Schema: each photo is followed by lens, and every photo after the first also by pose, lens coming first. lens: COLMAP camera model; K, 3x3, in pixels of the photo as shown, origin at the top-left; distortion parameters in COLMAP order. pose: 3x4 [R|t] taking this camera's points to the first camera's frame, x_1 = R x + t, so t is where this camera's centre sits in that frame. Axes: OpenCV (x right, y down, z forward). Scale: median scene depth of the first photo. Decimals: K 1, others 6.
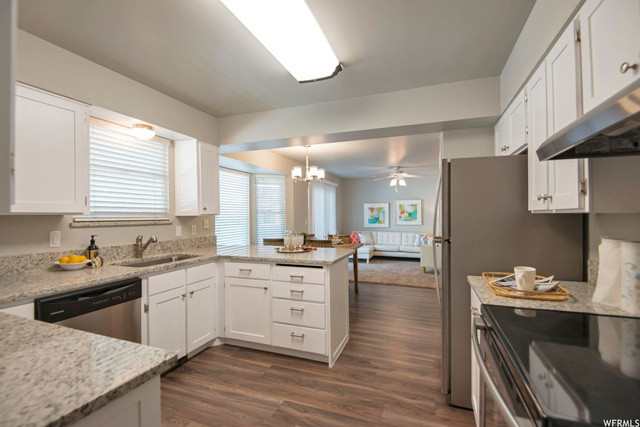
lens RADIAL K [[298.7, 0, 318.0], [0, 298.7, 212.4], [0, 0, 1]] dist [0.033766, -0.027516]
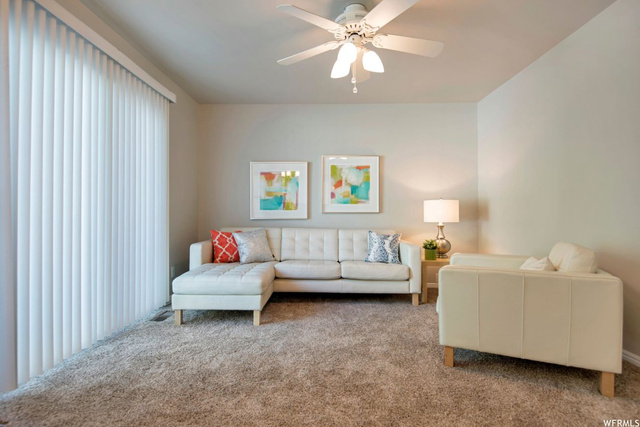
lens RADIAL K [[336.0, 0, 317.2], [0, 336.0, 214.9], [0, 0, 1]] dist [0.048723, -0.045209]
pose [[0.945890, 0.007761, 0.324394, 0.094626], [-0.009414, 0.999949, 0.003529, 0.043701], [-0.324350, -0.006392, 0.945916, 0.548617]]
